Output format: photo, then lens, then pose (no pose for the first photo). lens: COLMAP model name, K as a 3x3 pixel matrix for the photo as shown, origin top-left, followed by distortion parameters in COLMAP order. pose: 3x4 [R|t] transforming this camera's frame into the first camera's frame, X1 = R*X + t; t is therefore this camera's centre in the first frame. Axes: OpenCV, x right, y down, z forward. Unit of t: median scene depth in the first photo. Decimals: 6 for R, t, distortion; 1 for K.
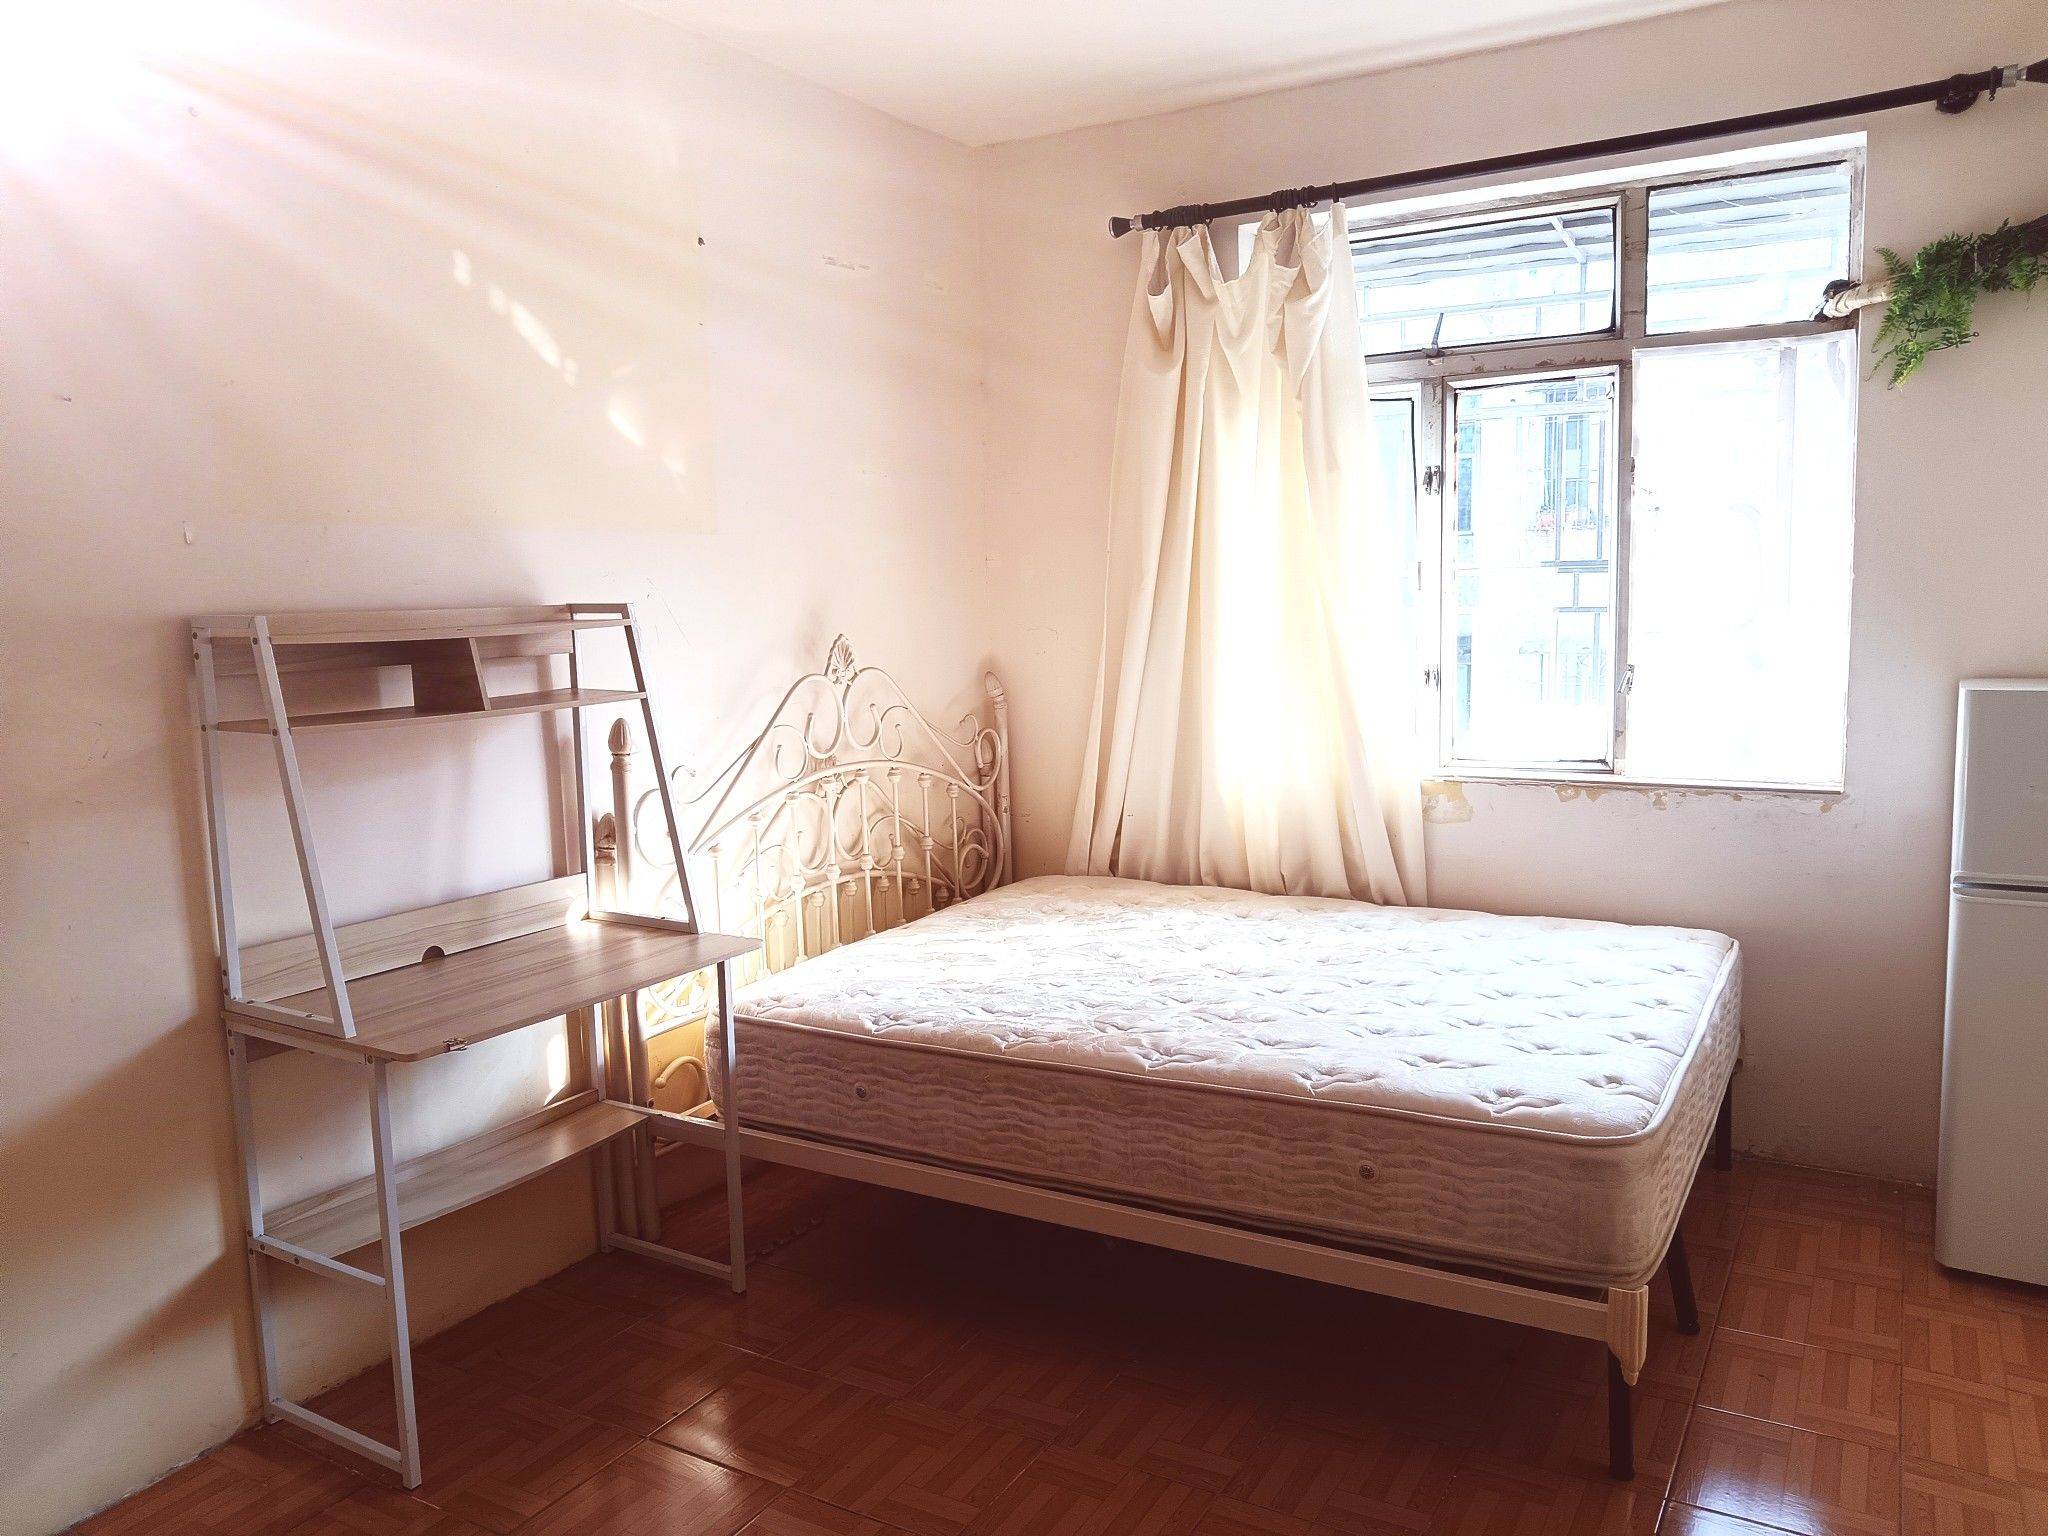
lens RADIAL K [[1513.4, 0, 1024.0], [0, 1513.4, 768.0], [0, 0, 1]] dist [-0.004887, 0.000864]
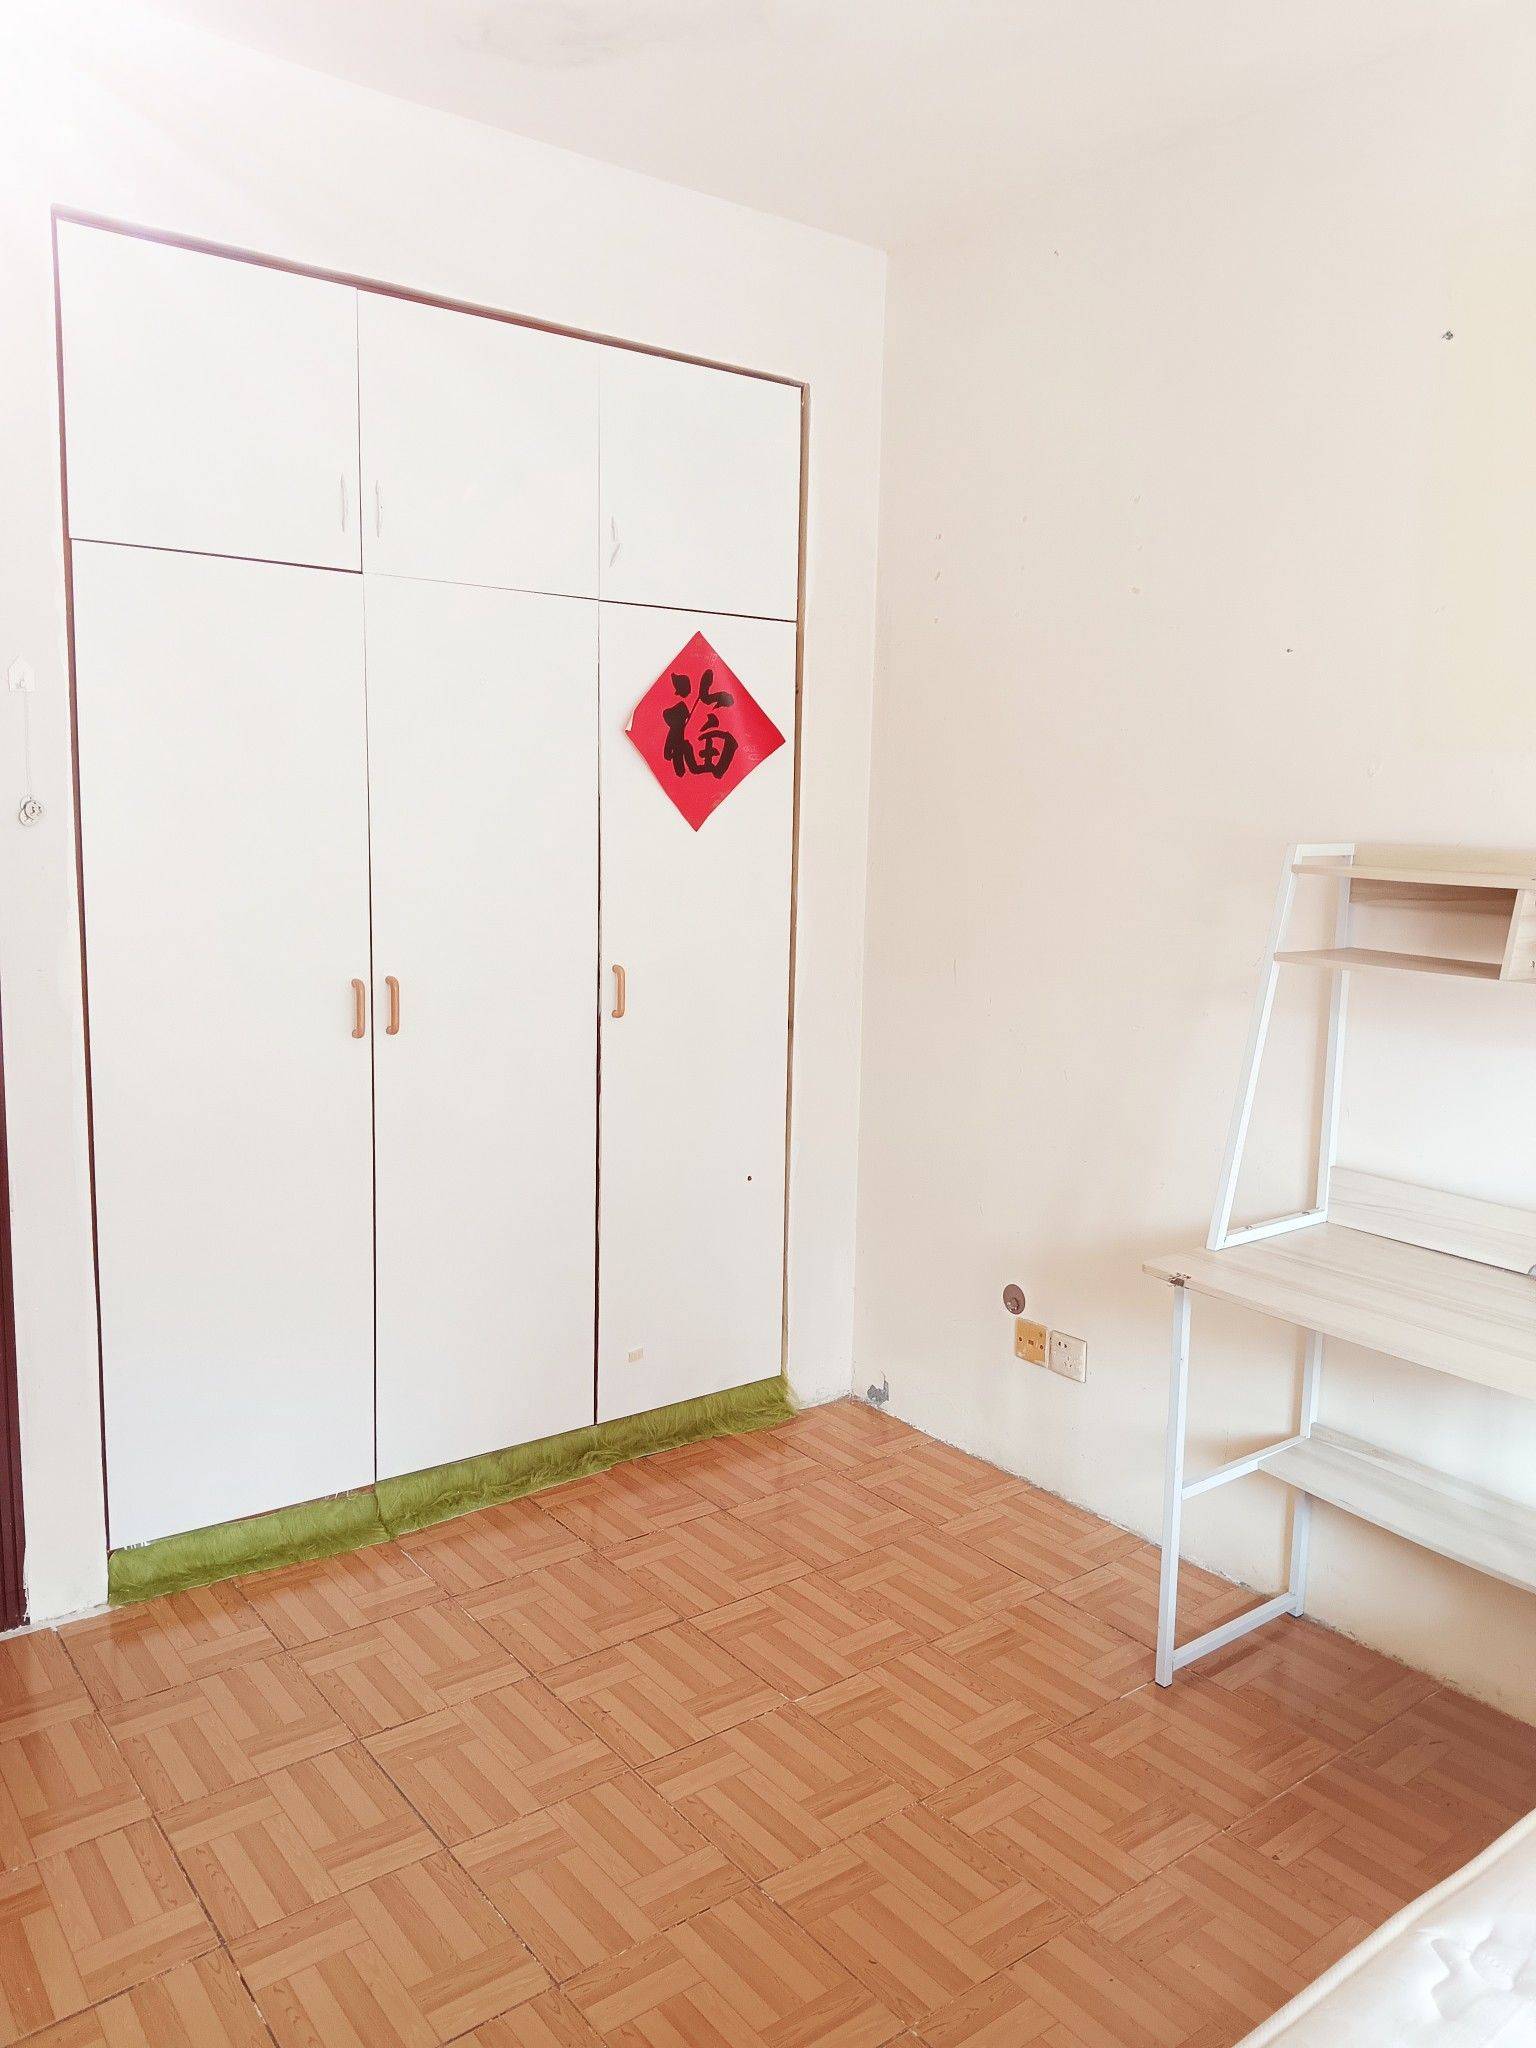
lens RADIAL K [[1516.4, 0, 768.0], [0, 1516.4, 1024.0], [0, 0, 1]] dist [0.060522, -0.128967]
pose [[-0.364993, 0.146266, -0.919449, 0.550739], [-0.126868, 0.970556, 0.204758, -0.135368], [0.922326, 0.191384, -0.335690, 0.940567]]
